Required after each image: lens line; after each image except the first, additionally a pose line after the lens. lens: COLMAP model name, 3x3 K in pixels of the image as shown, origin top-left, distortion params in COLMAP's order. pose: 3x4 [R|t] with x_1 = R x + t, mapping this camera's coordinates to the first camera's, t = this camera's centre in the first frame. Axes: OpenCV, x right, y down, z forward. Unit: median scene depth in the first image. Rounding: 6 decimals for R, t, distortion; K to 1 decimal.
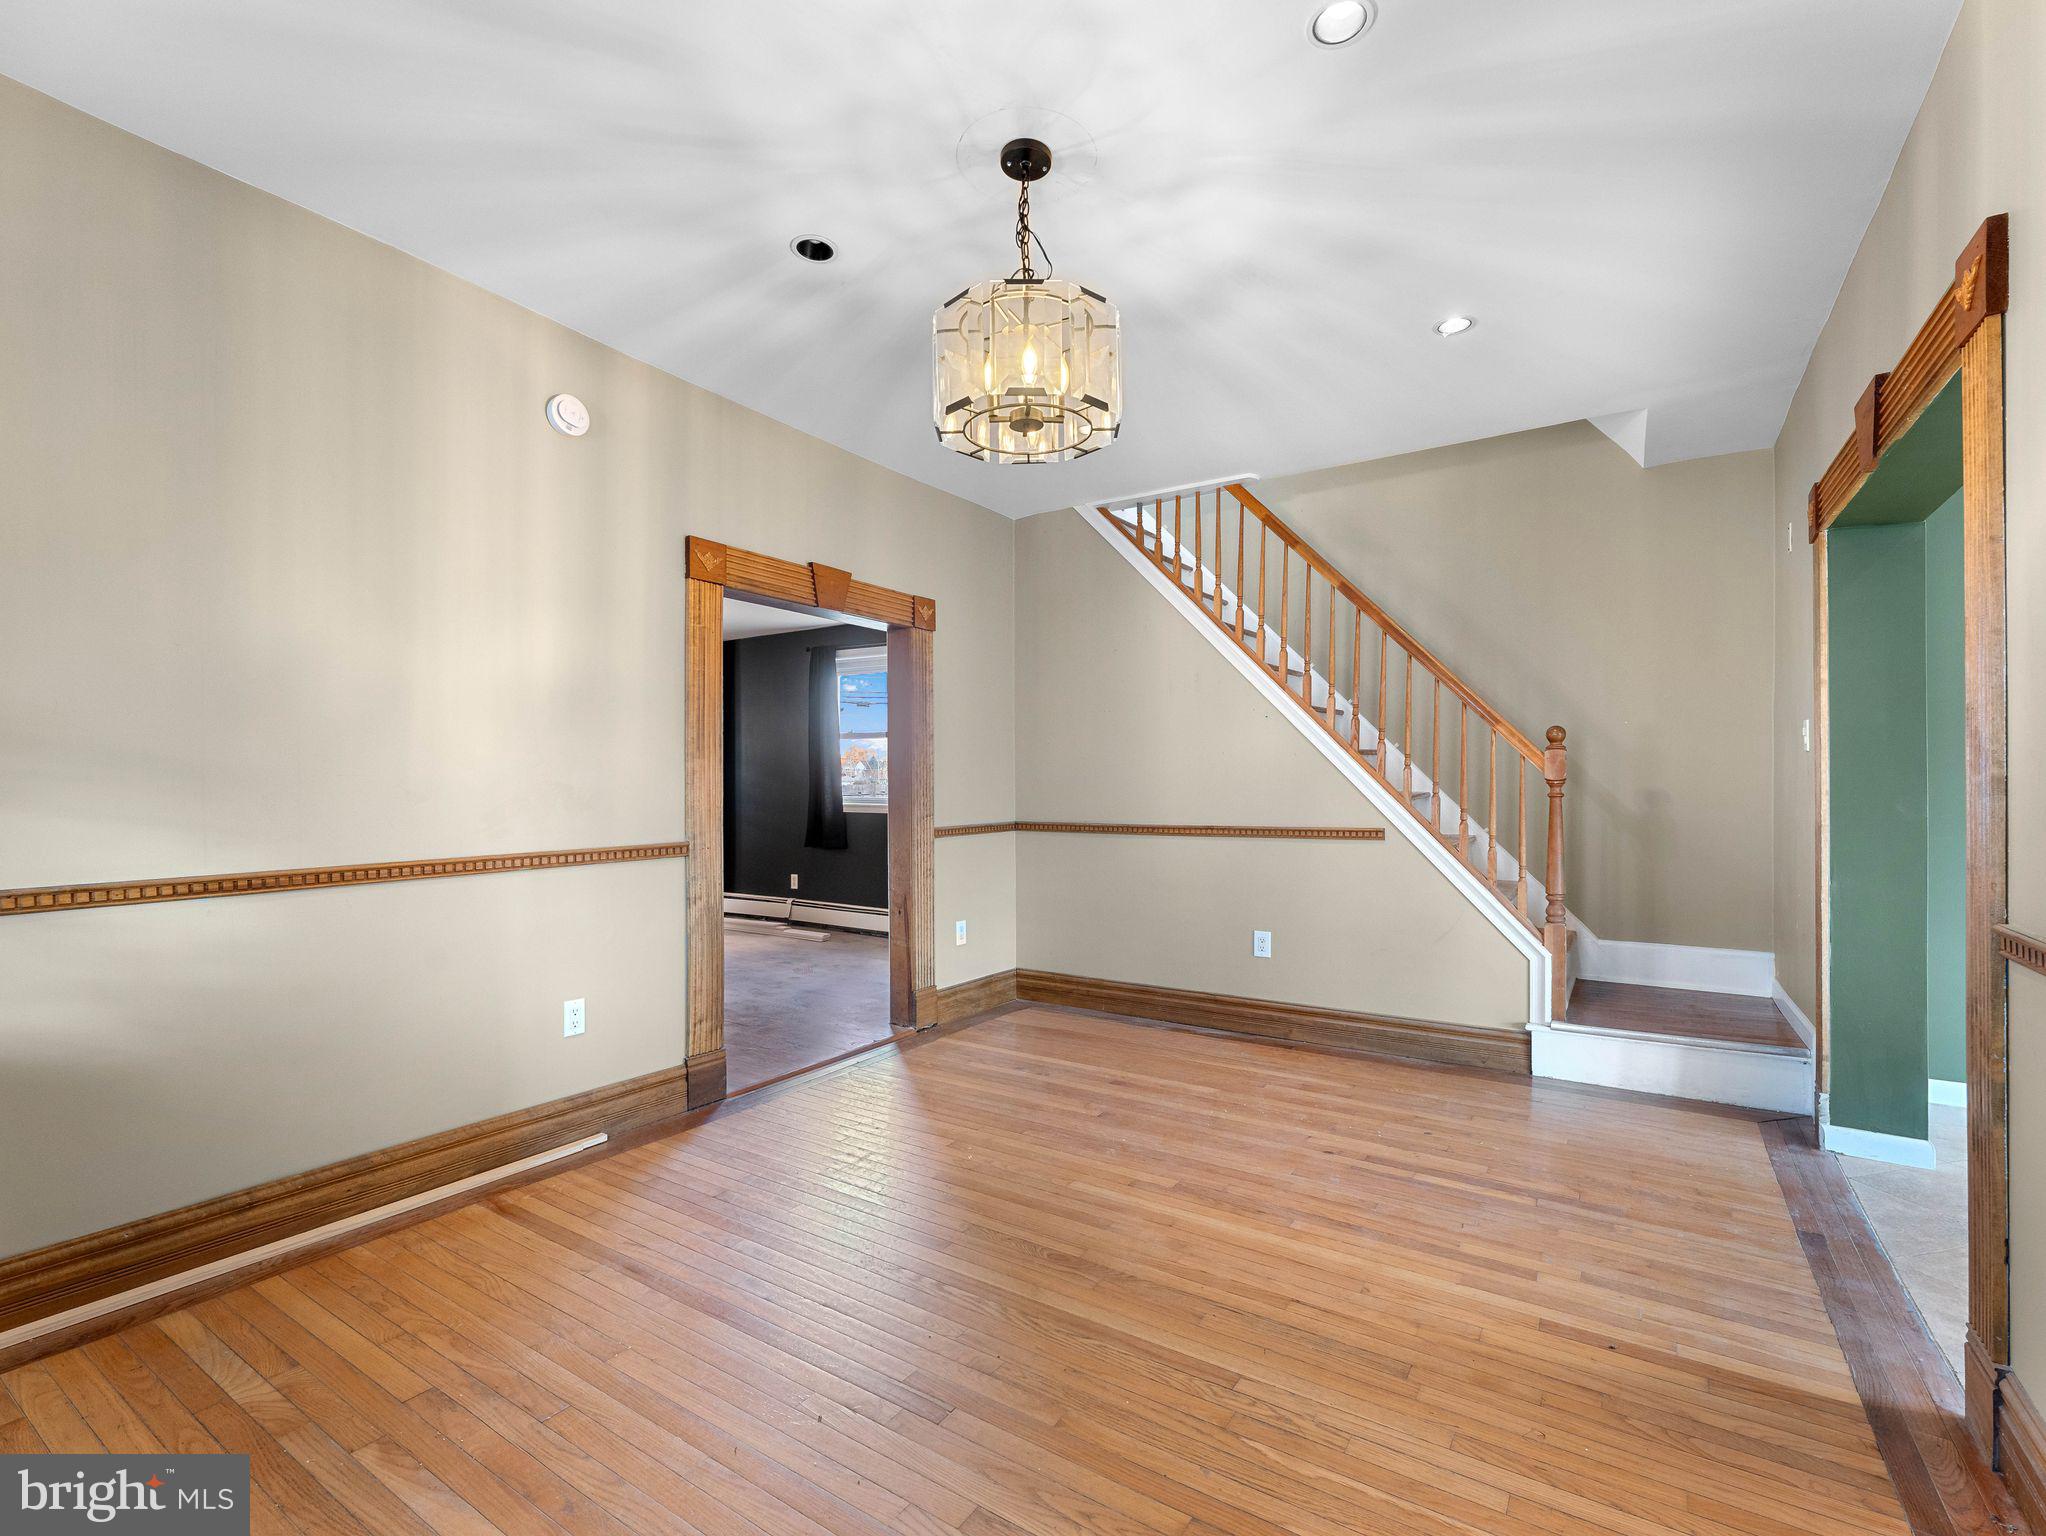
lens RADIAL K [[923.6, 0, 1023.0], [0, 923.6, 768.0], [0, 0, 1]] dist [0.000439, -0.000421]
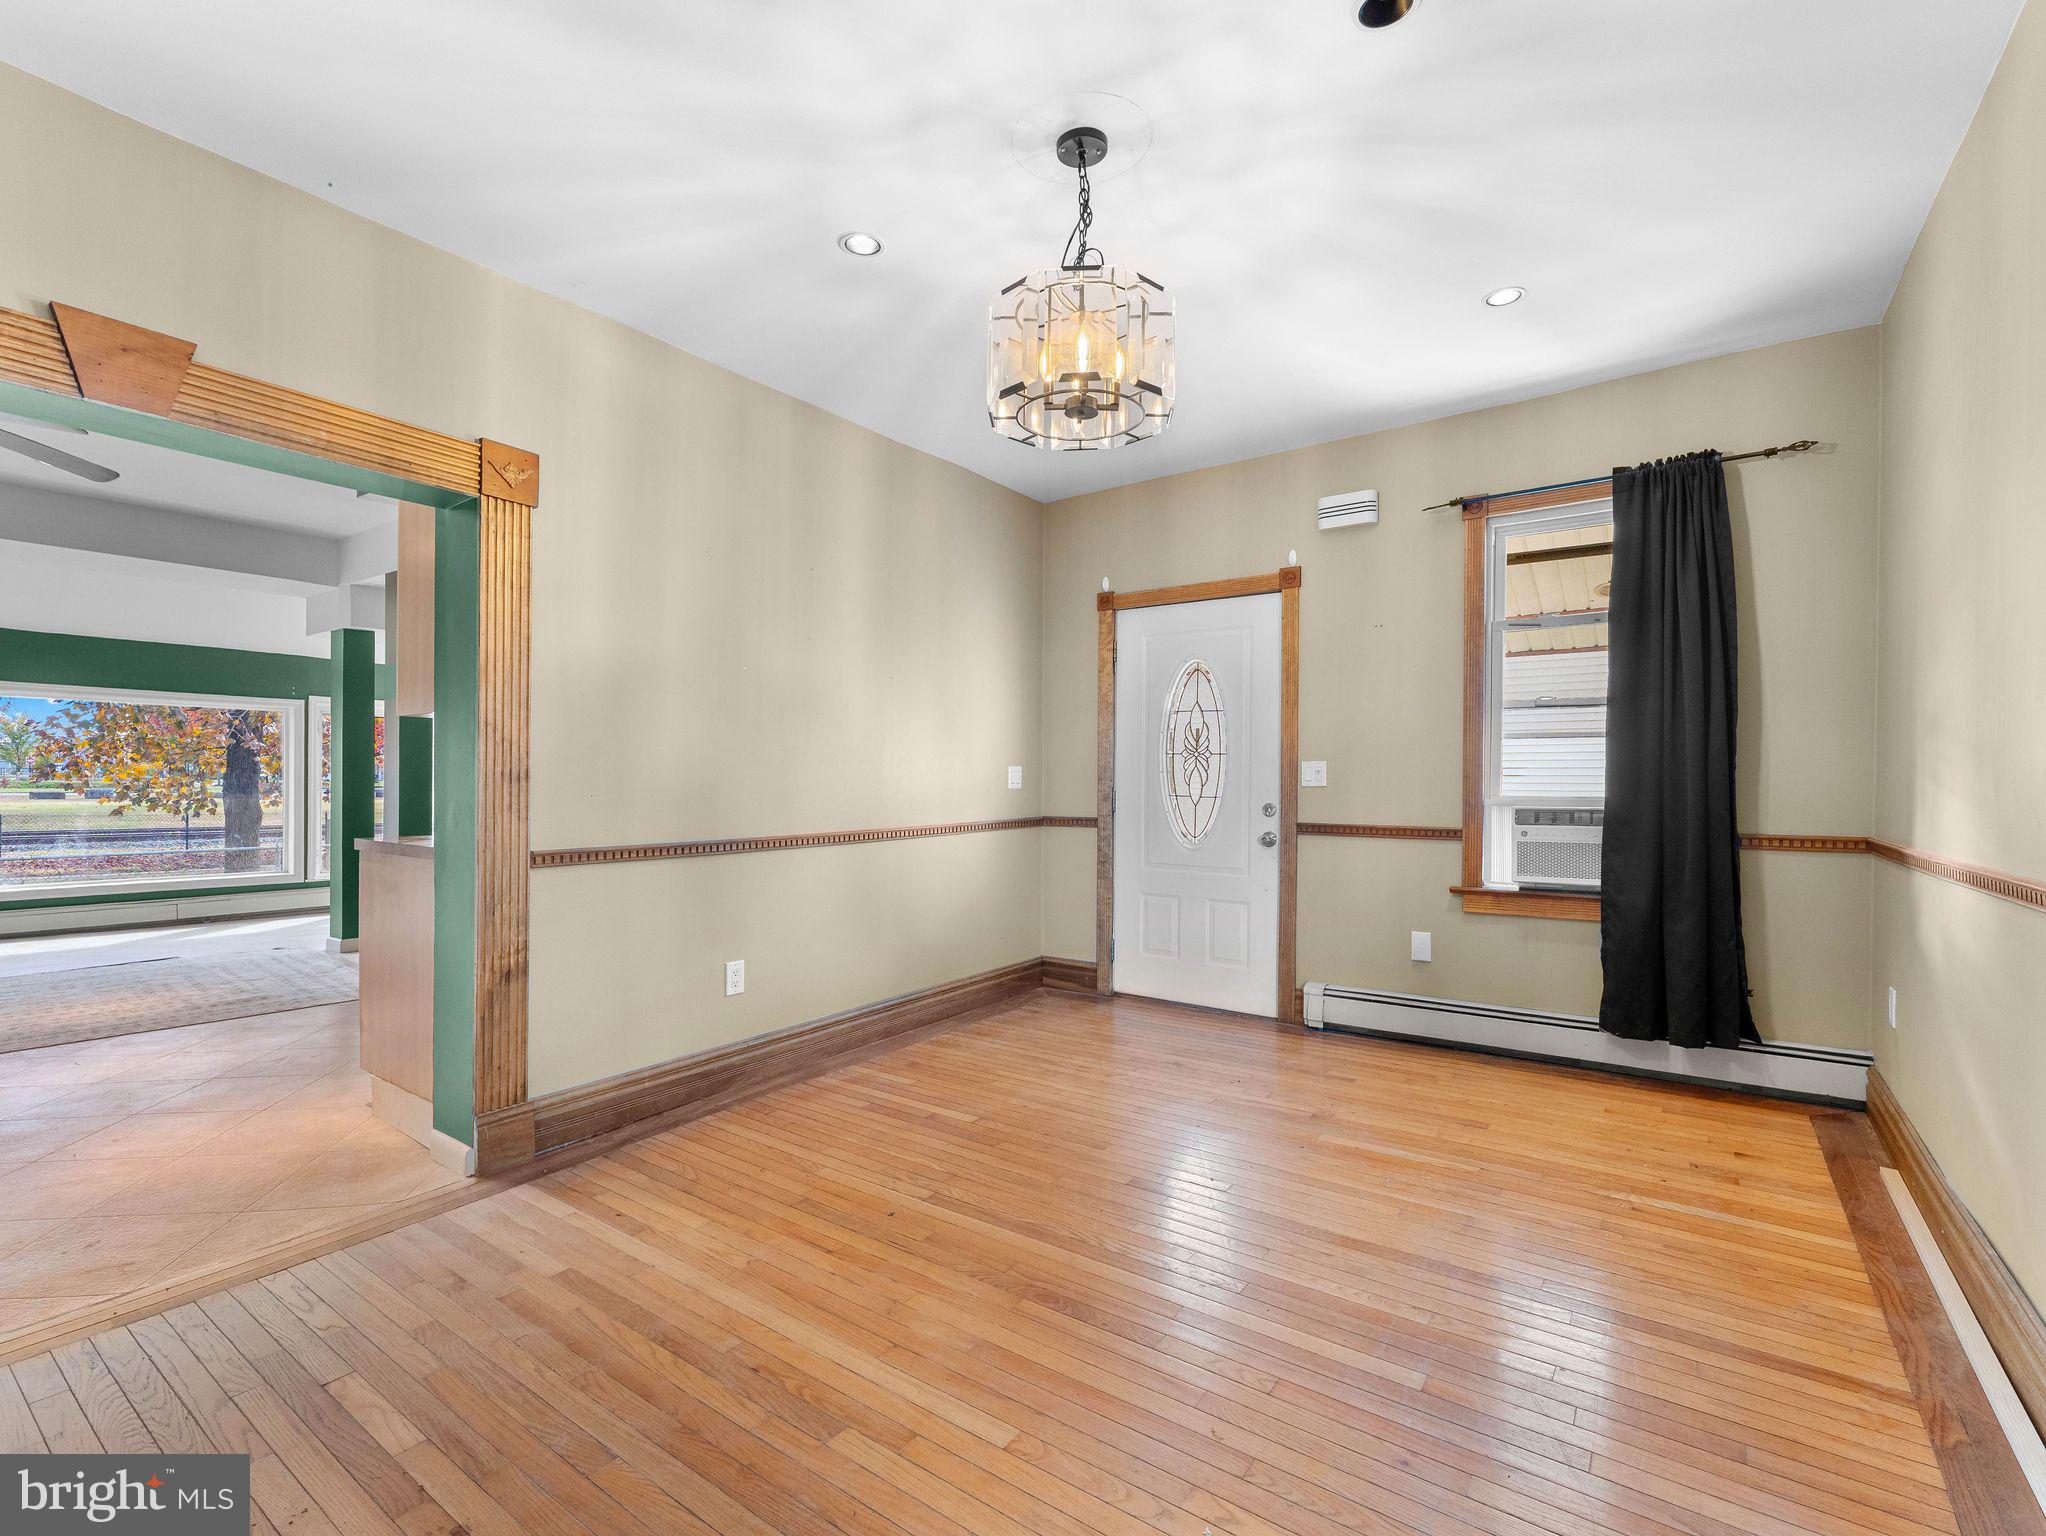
lens RADIAL K [[923.6, 0, 1023.0], [0, 923.6, 768.0], [0, 0, 1]] dist [0.000439, -0.000421]
pose [[-0.999190, 0.000493, 0.040233, 0.026835], [-0.000728, 0.999540, -0.030309, 0.046829], [-0.040229, -0.030313, -0.998731, 1.991941]]
